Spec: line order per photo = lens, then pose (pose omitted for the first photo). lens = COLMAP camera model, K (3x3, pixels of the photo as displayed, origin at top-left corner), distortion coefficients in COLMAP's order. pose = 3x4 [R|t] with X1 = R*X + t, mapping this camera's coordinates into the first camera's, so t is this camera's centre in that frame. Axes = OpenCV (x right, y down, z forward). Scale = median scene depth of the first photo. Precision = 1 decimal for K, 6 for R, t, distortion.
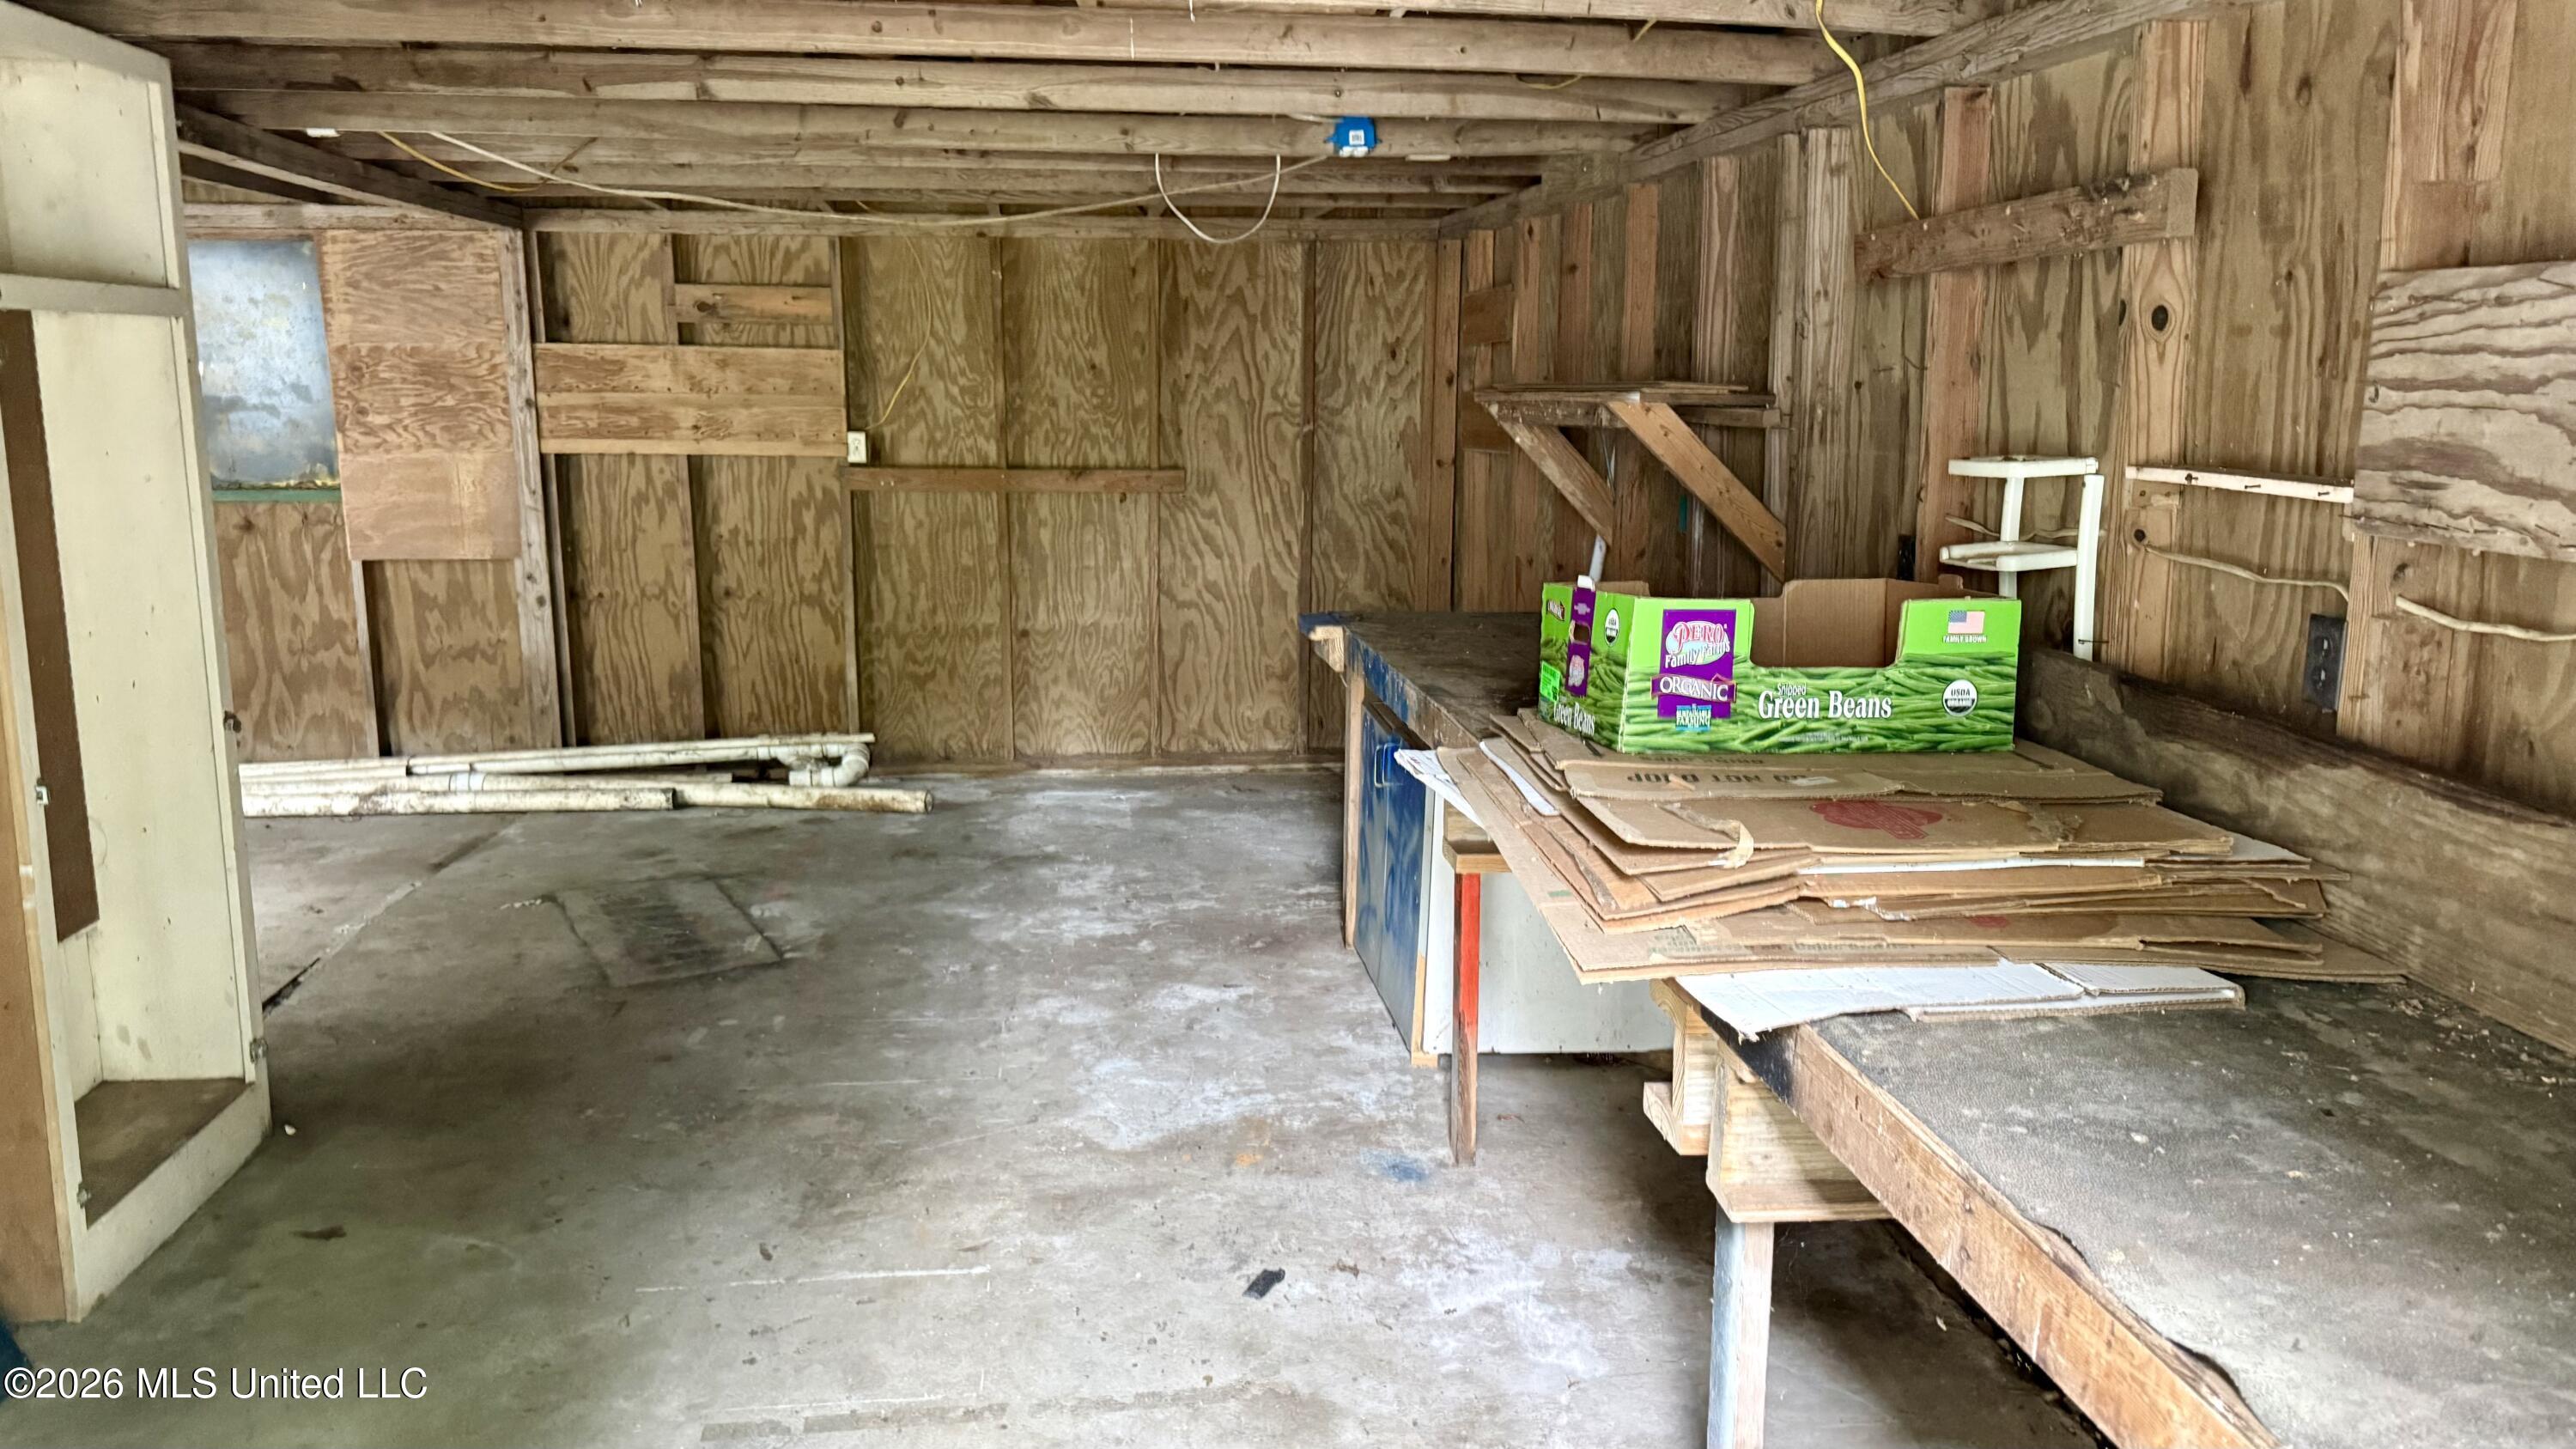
lens RADIAL K [[1827.6, 0, 1288.5], [0, 1827.6, 719.8], [0, 0, 1]] dist [-0.001228, -0.001259]
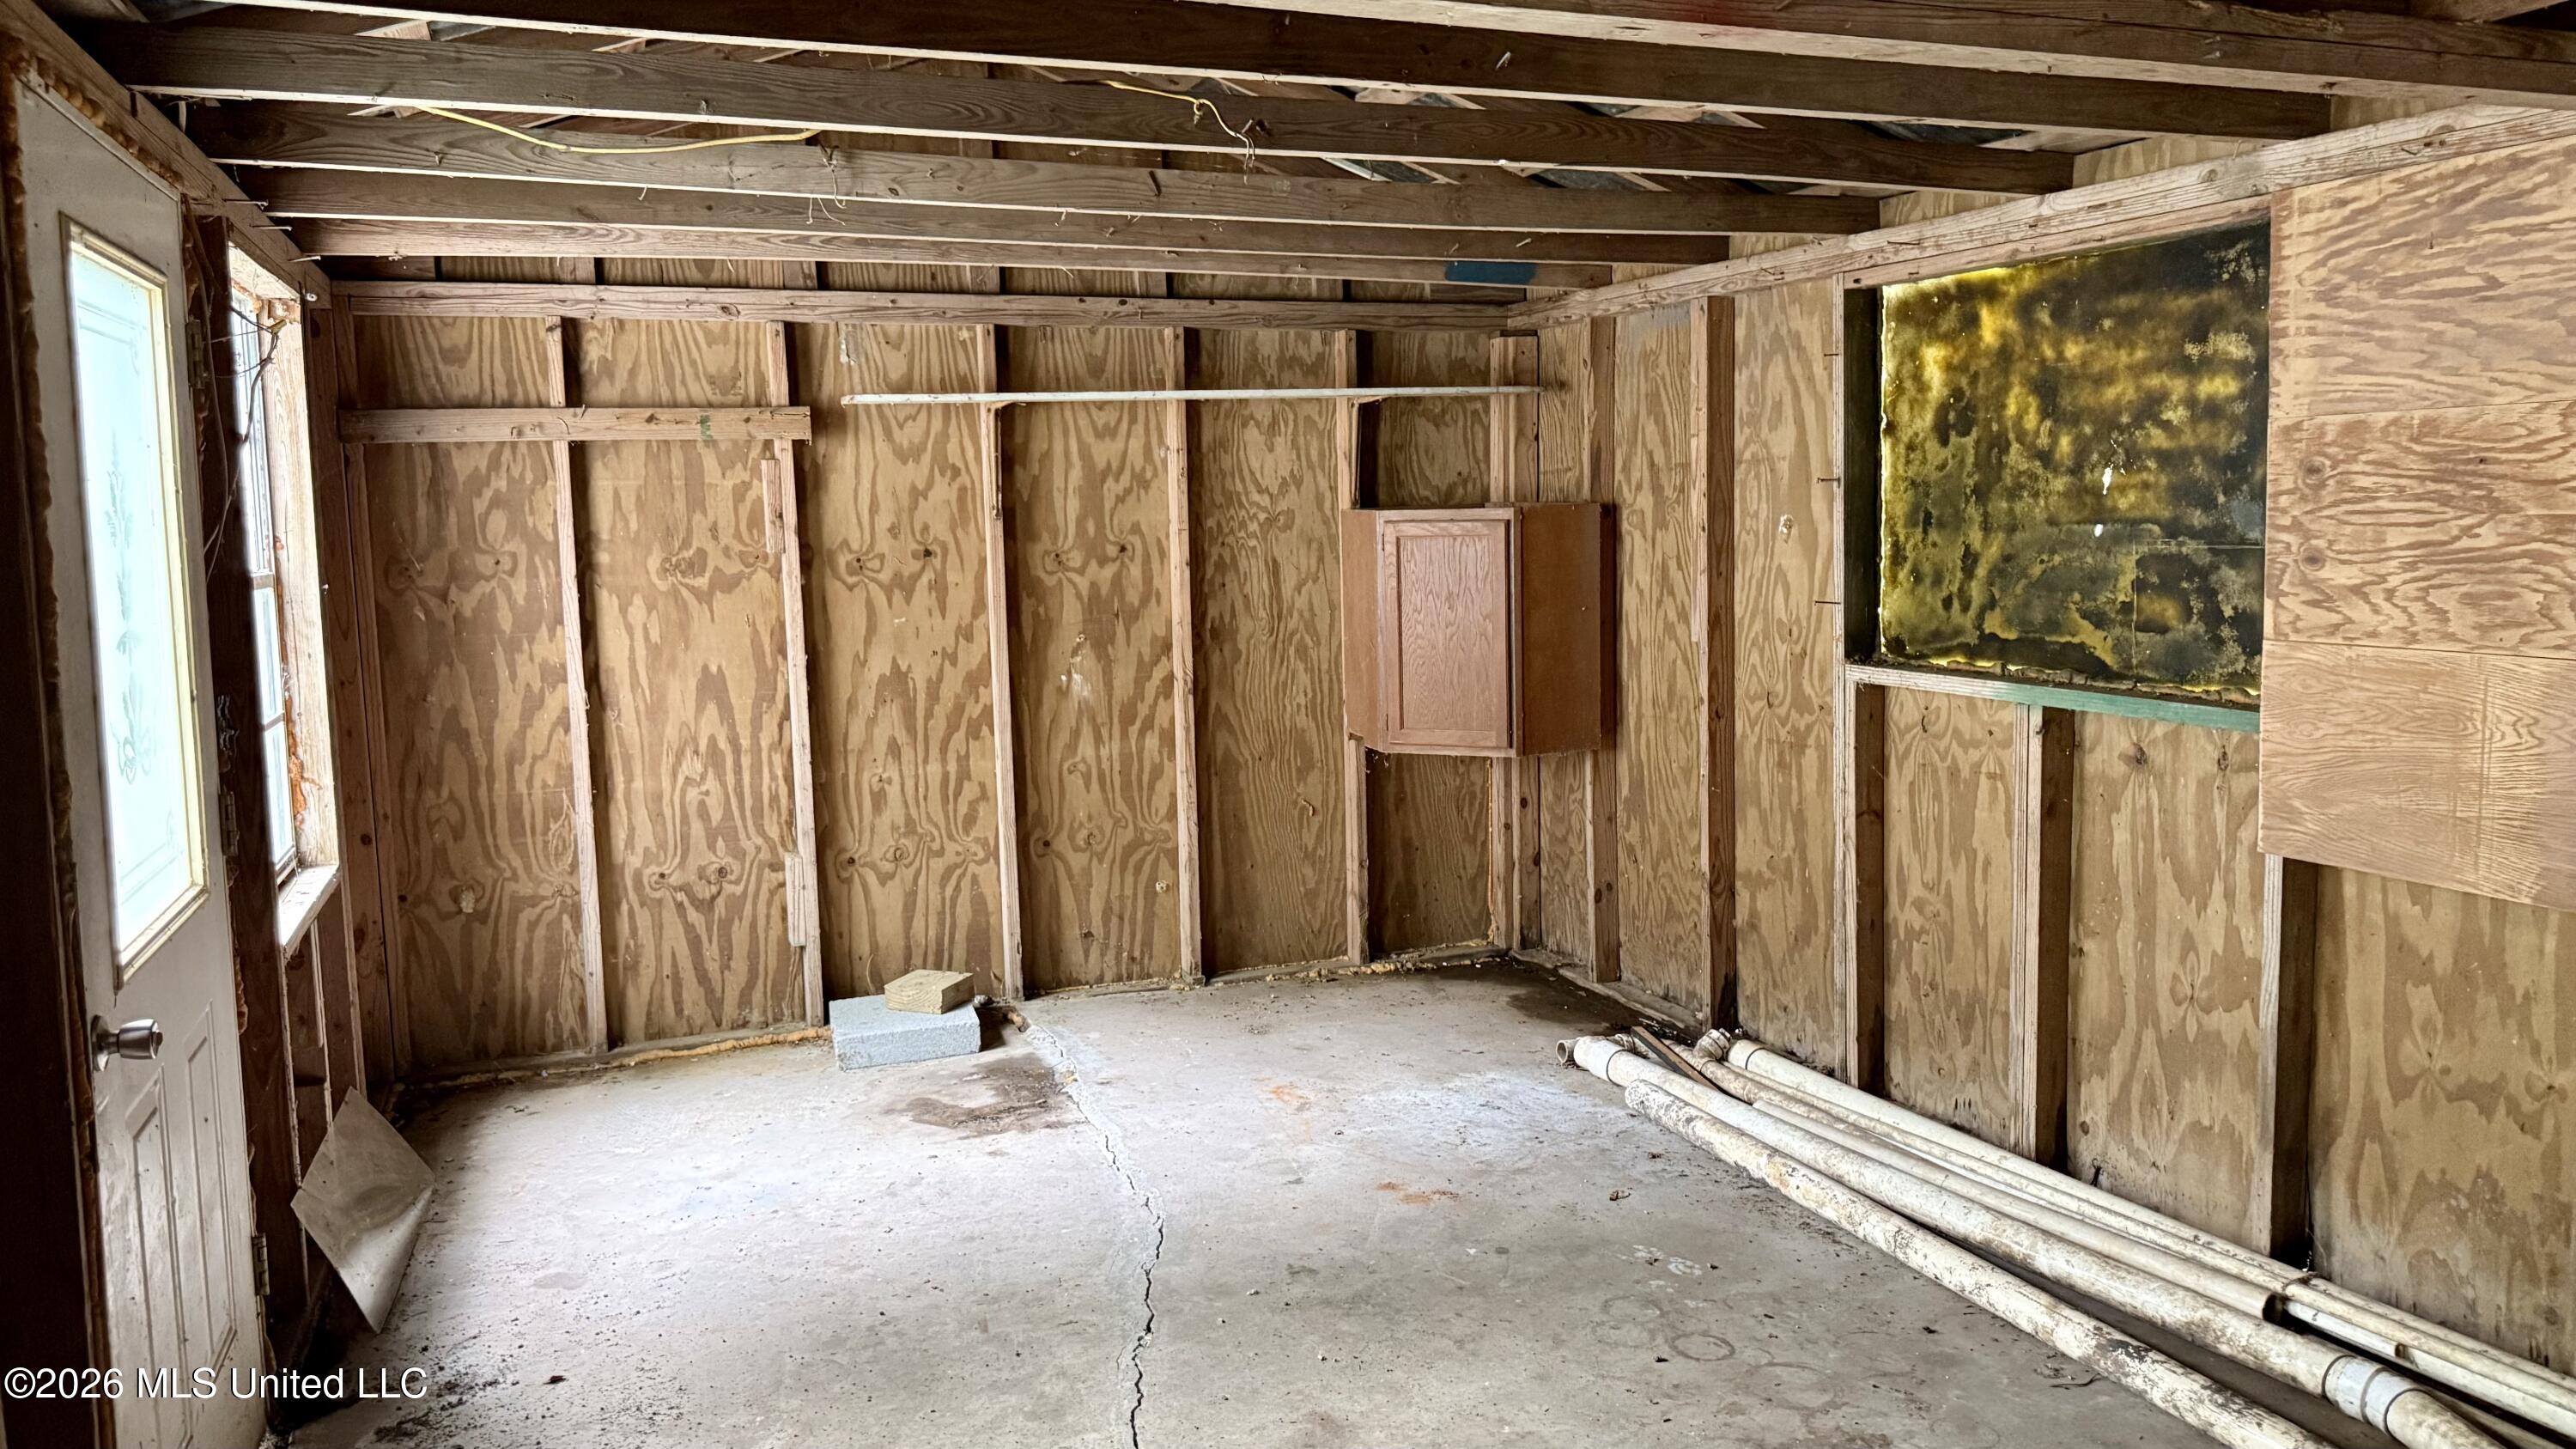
lens RADIAL K [[1827.6, 0, 1282.1], [0, 1827.6, 722.9], [0, 0, 1]] dist [-0.001228, -0.001259]
pose [[0.245754, 0.105066, -0.963621, -0.104183], [-0.169297, 0.983481, 0.064056, -0.109484], [0.954434, 0.147397, 0.259482, 0.614838]]
